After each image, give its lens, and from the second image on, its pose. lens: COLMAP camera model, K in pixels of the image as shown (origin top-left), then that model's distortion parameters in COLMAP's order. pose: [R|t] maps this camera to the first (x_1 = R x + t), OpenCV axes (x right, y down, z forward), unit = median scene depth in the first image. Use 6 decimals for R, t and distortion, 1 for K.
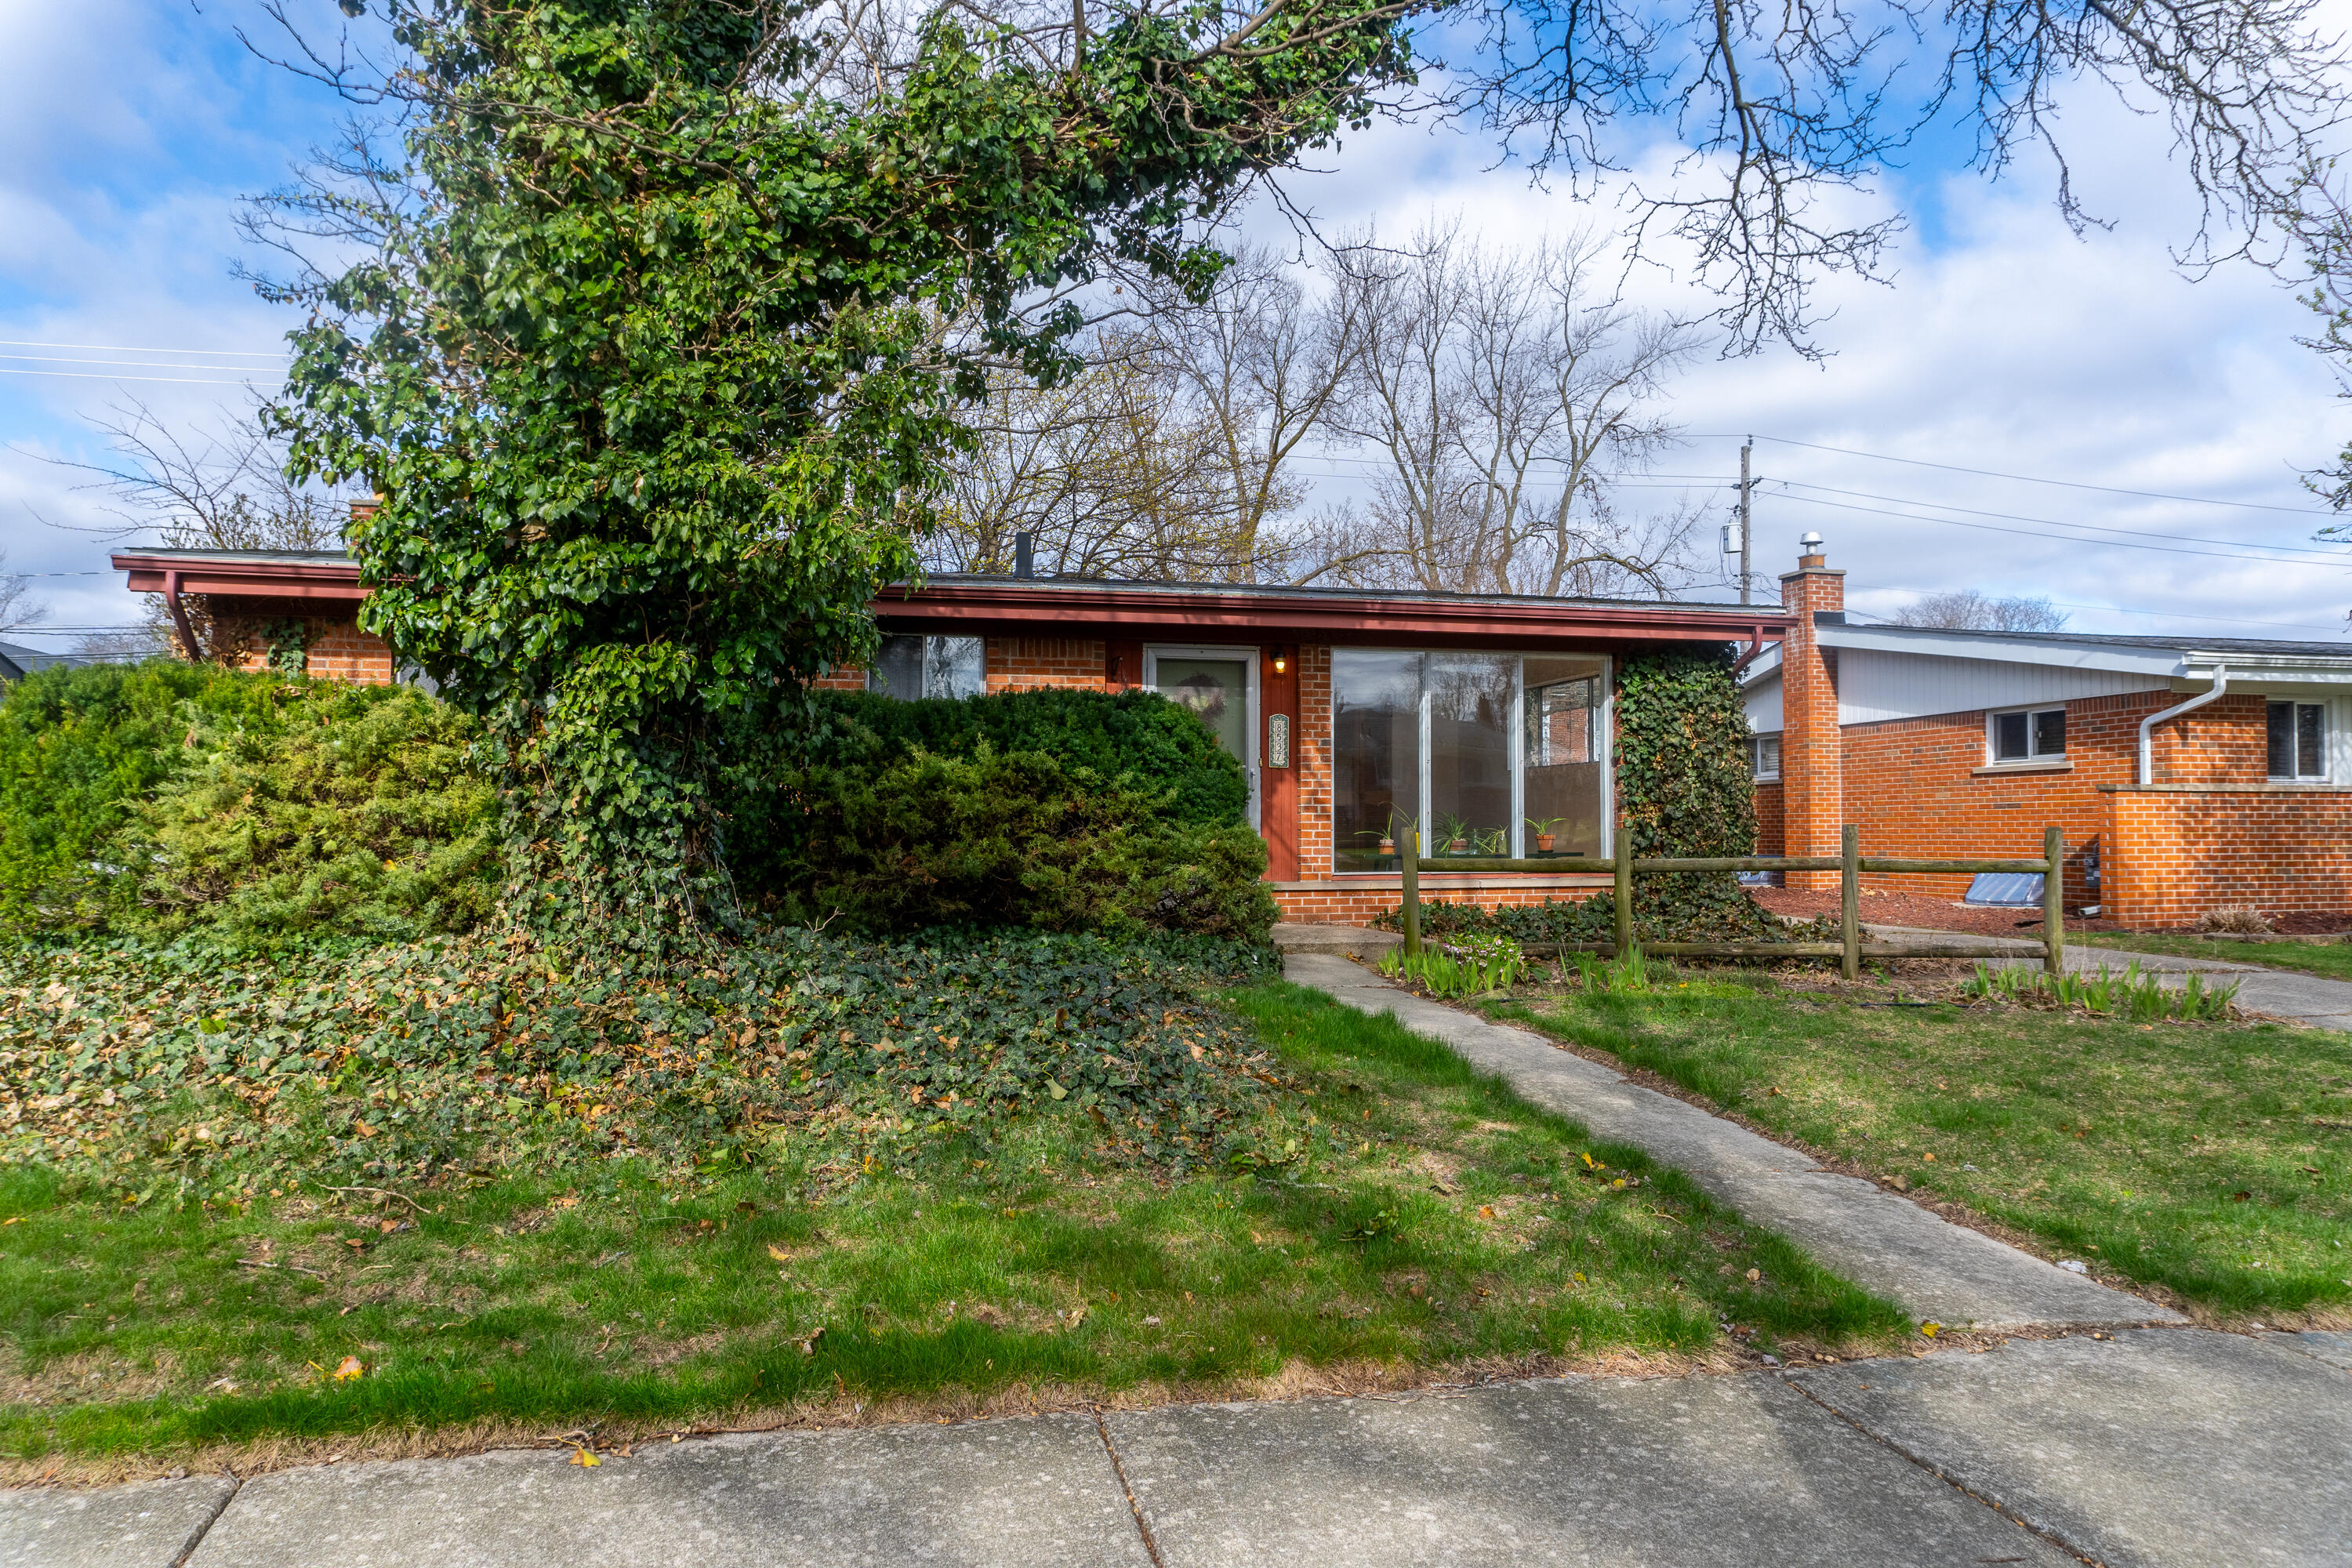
lens RADIAL K [[1590.6, 0, 1176.0], [0, 1590.6, 784.0], [0, 0, 1]] dist [-0.024698, 0.000108]
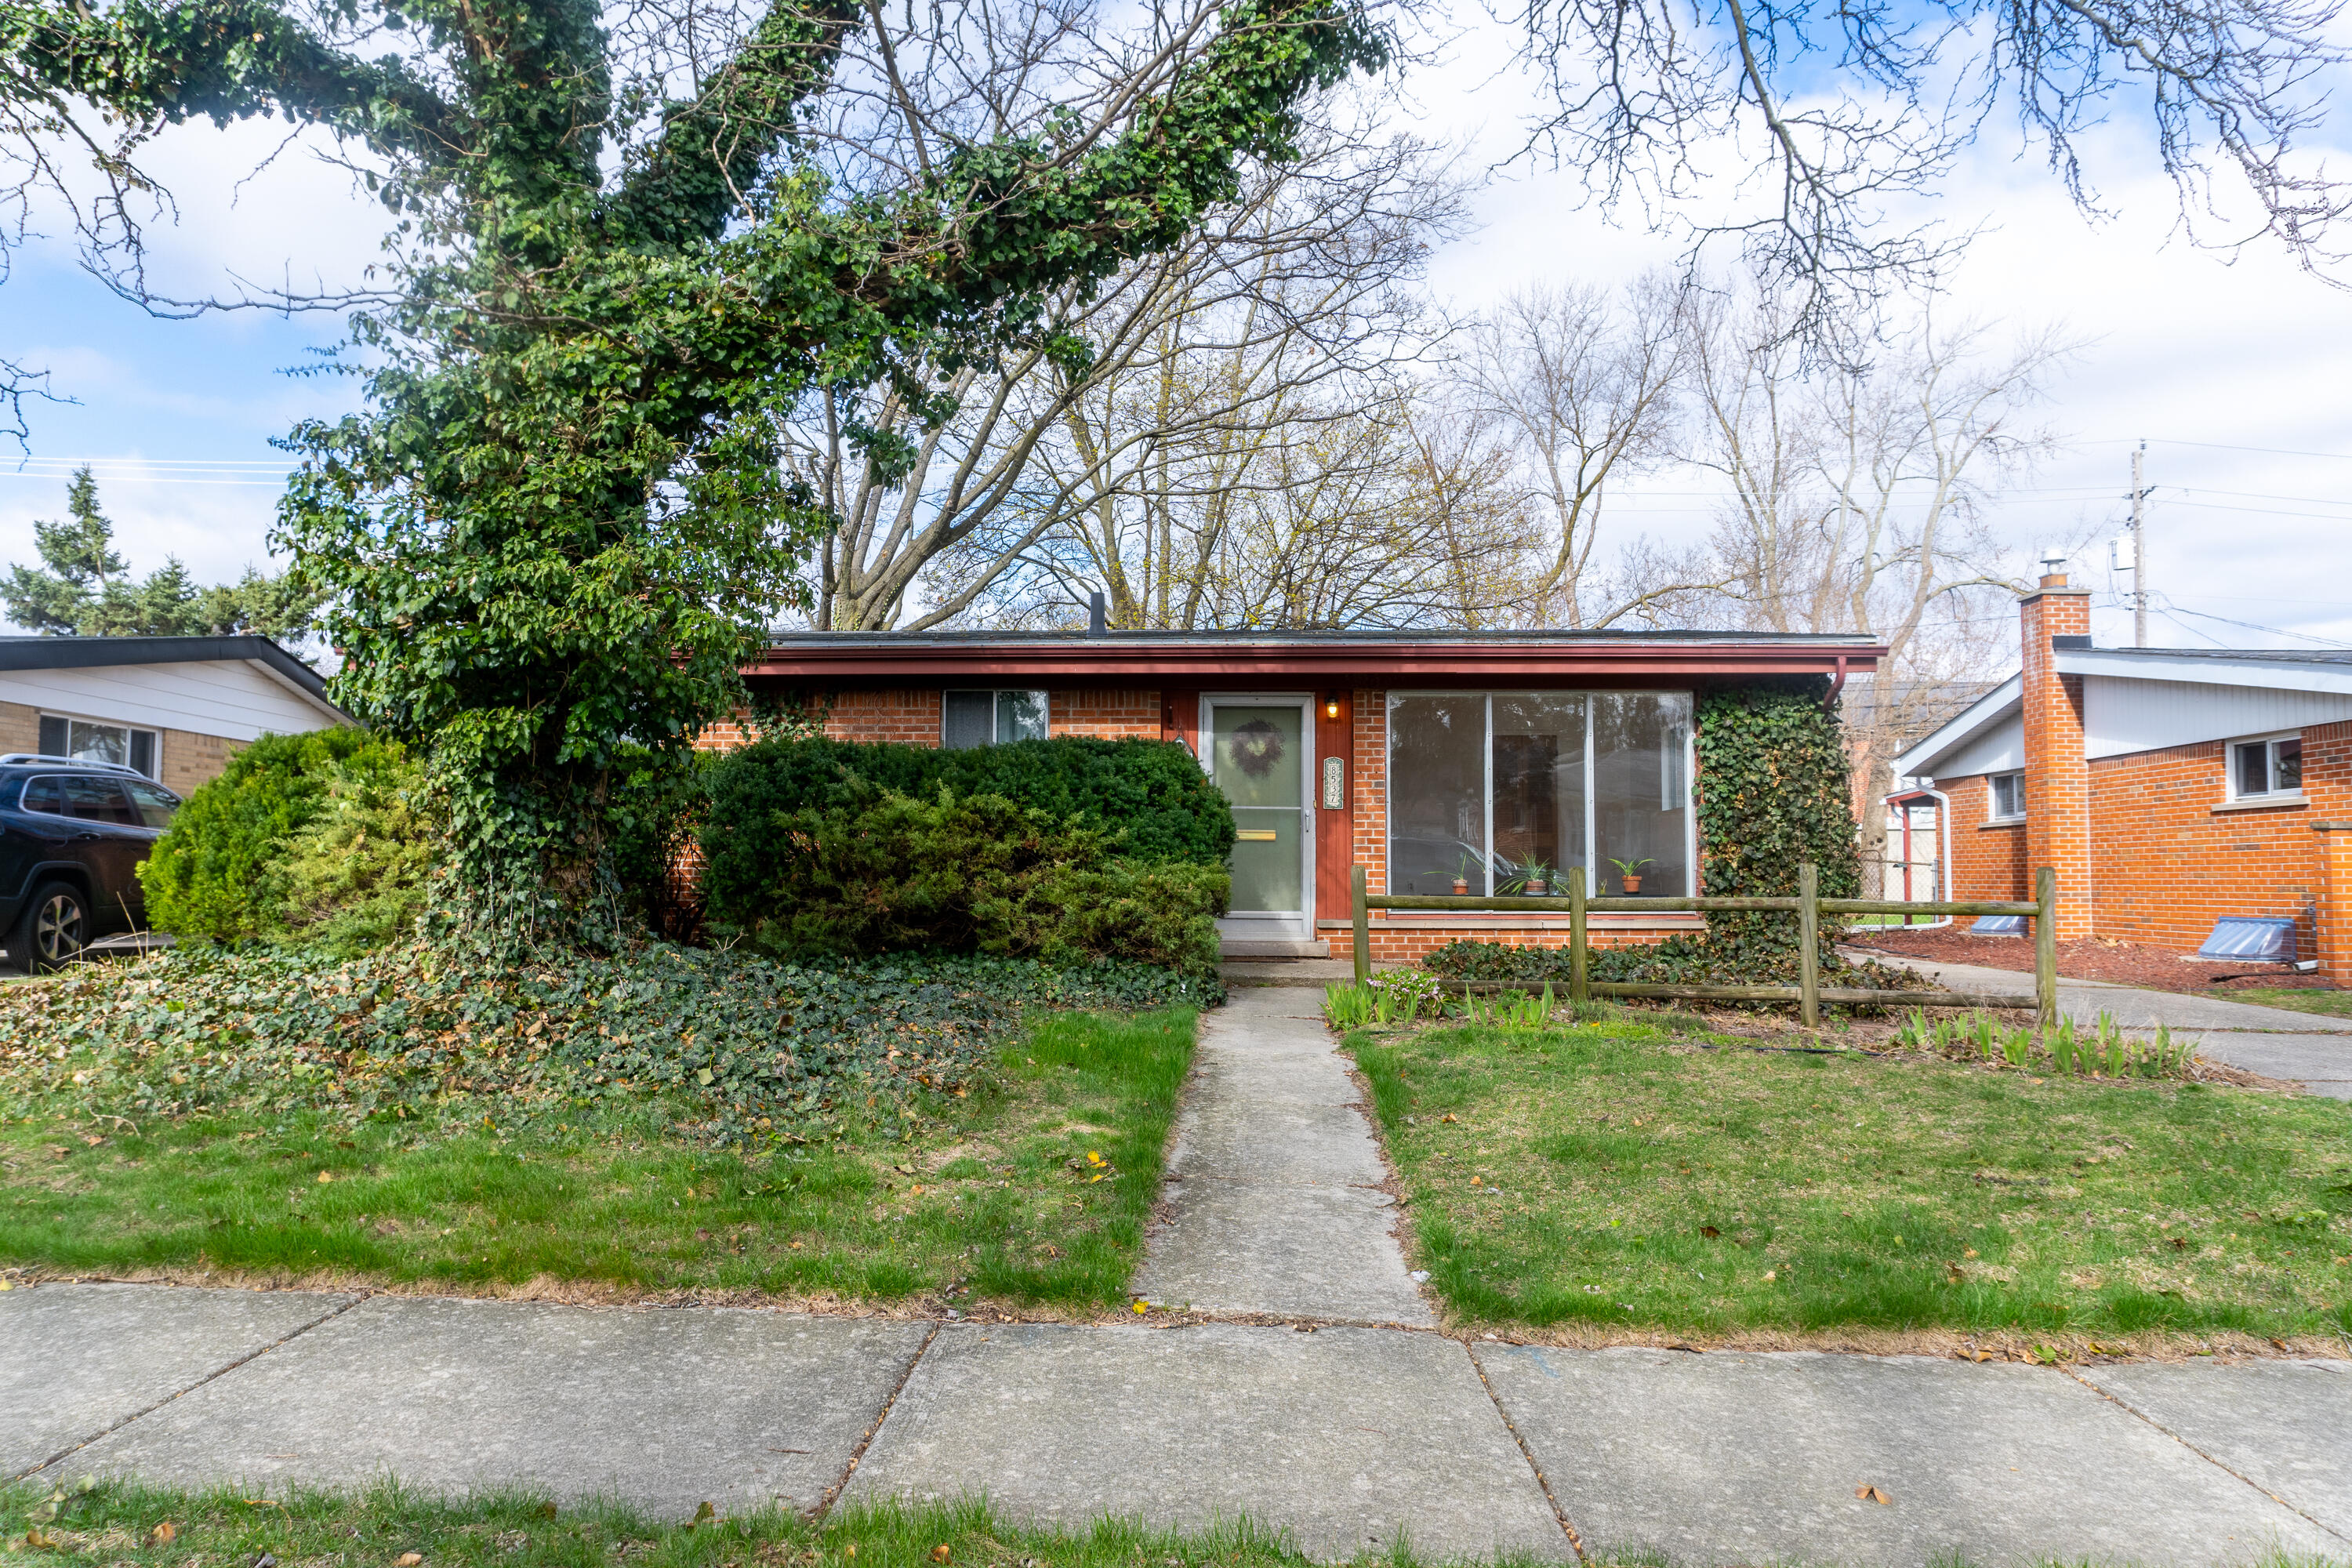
lens RADIAL K [[1590.2, 0, 1167.4], [0, 1590.2, 774.3], [0, 0, 1]] dist [-0.020843, -0.001217]
pose [[0.962706, -0.012823, -0.270247, 0.319464], [0.003002, 0.999321, -0.036722, 0.006282], [0.270534, 0.034541, 0.962090, -0.028852]]
